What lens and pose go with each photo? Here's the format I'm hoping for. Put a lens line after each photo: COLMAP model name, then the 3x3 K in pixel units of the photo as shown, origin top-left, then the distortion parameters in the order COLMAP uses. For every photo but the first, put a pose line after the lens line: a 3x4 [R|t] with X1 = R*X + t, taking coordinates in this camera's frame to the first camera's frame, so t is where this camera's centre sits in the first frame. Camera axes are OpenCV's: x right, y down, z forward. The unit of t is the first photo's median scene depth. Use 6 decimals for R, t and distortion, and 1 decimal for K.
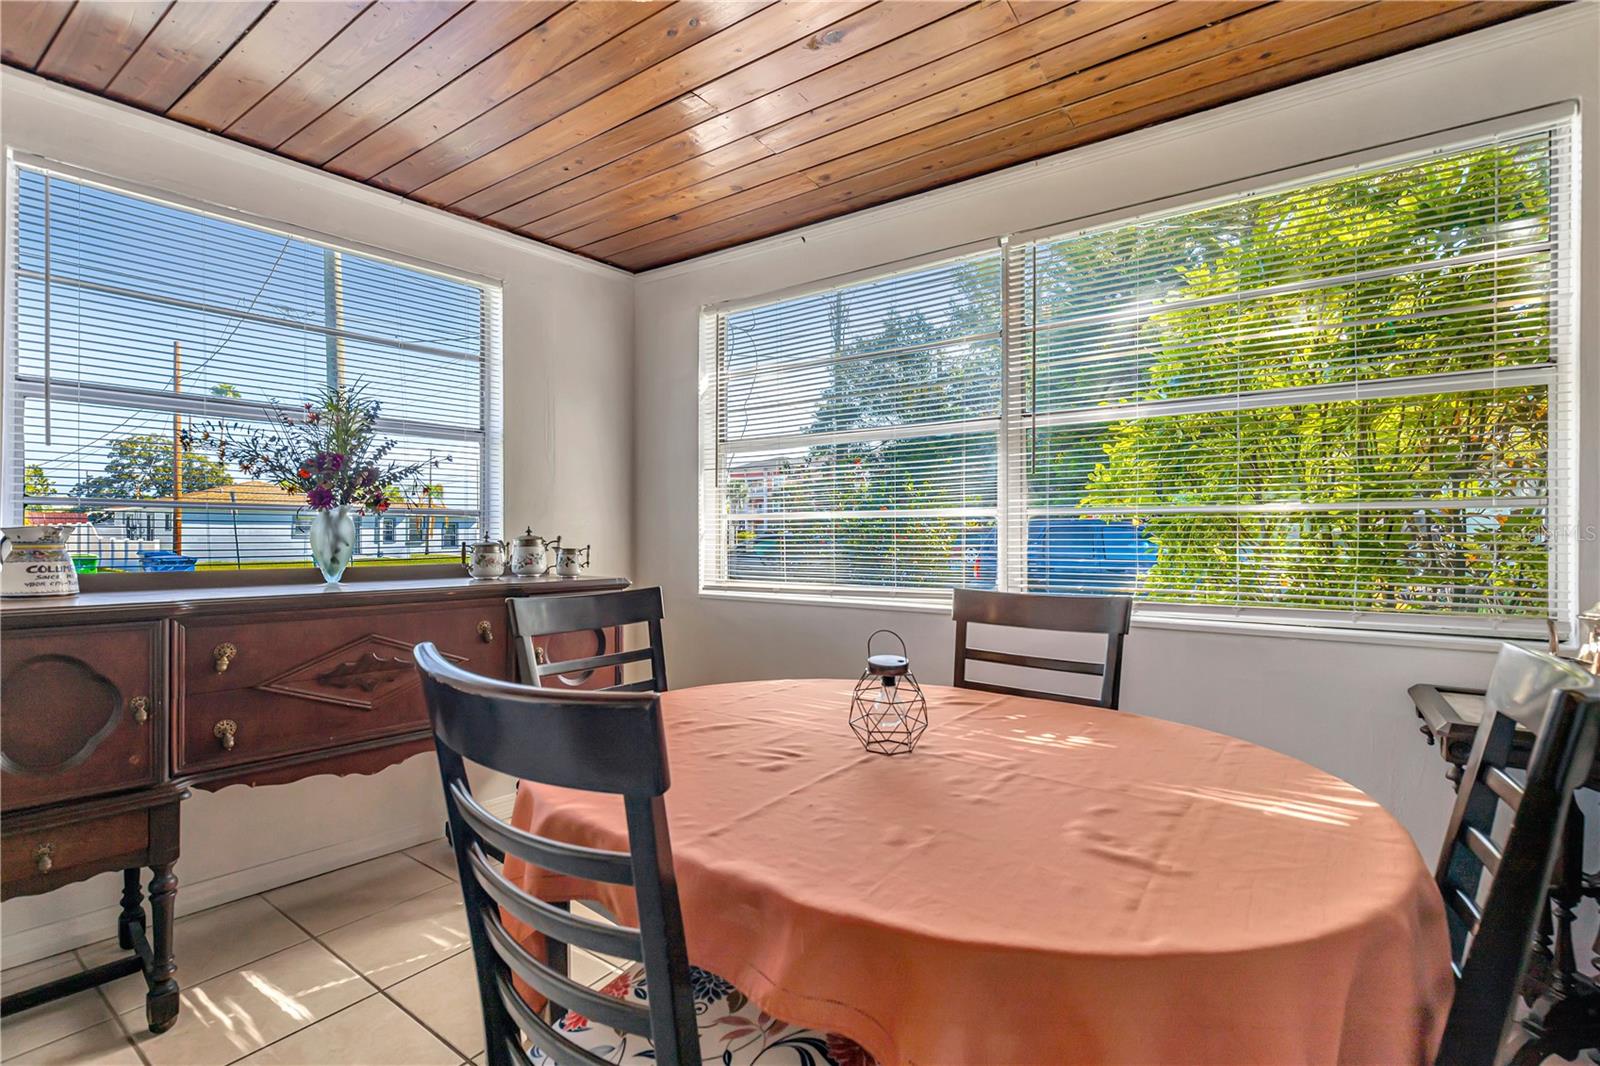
lens RADIAL K [[706.8, 0, 824.6], [0, 706.8, 535.3], [0, 0, 1]] dist [0.002684, 0.000252]
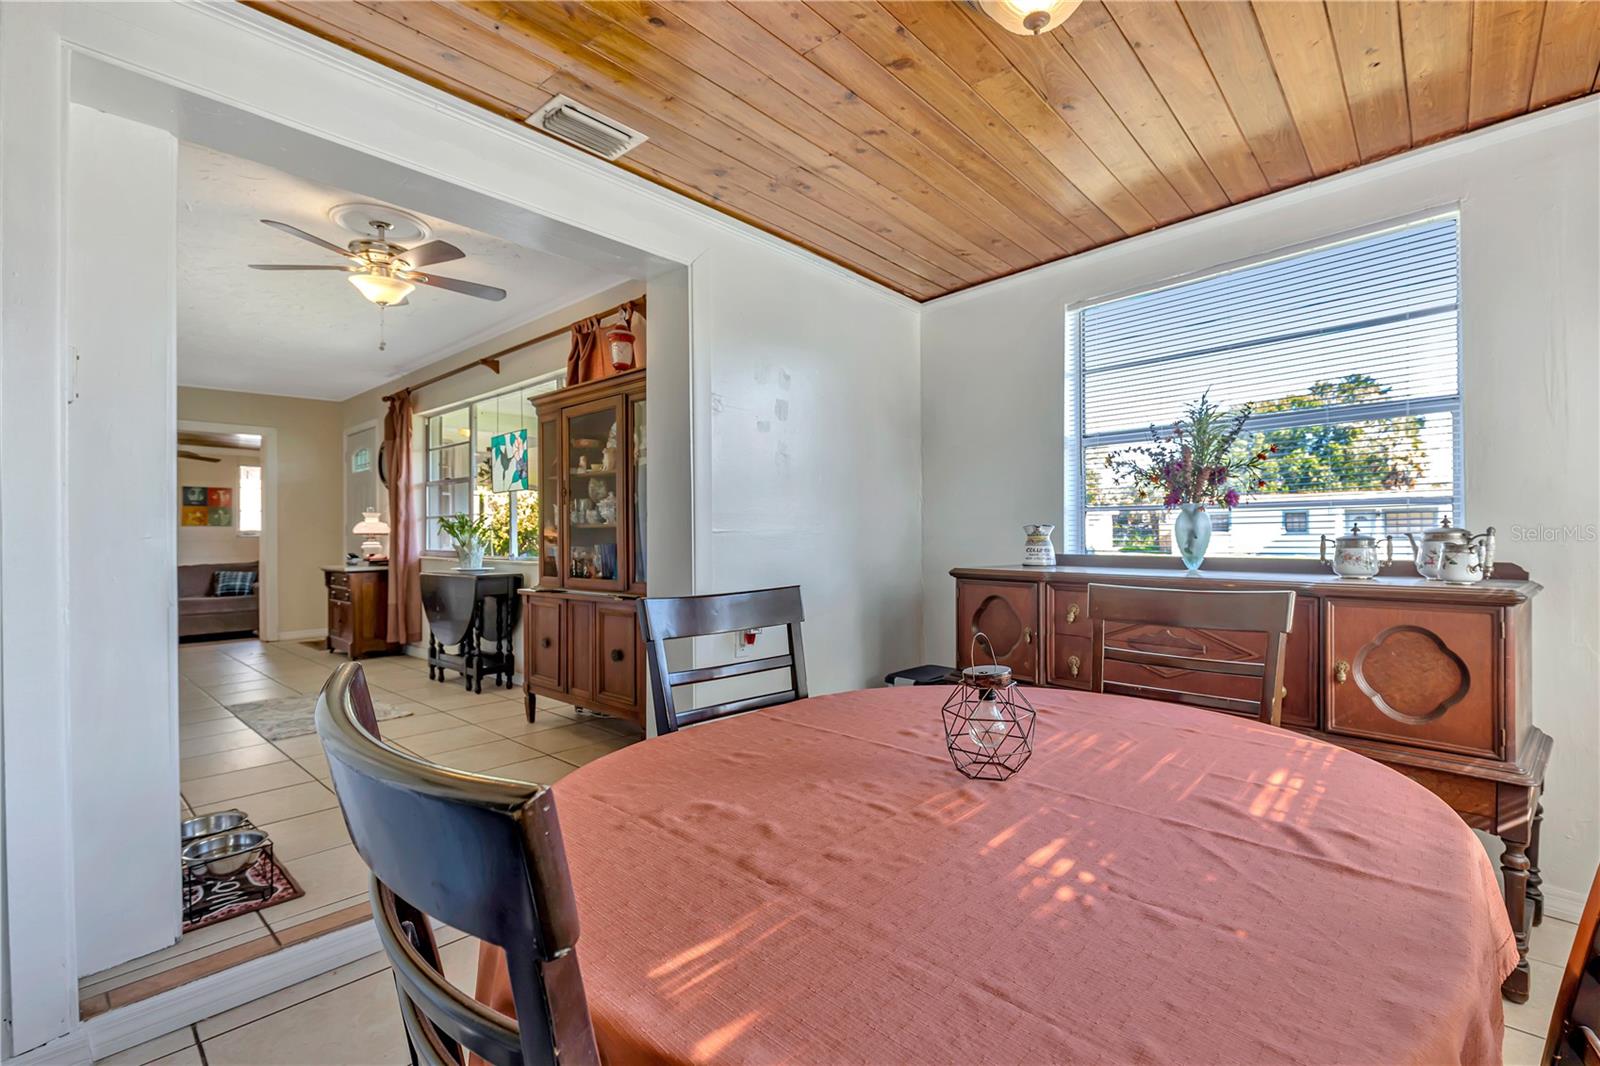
lens RADIAL K [[721.1, 0, 800.0], [0, 721.1, 533.0], [0, 0, 1]] dist [0.000951, -0.000258]
pose [[-0.139333, -0.002561, -0.990242, 1.033981], [0.007703, 0.999964, -0.003670, 0.009326], [0.990216, -0.008139, -0.139308, 0.927410]]
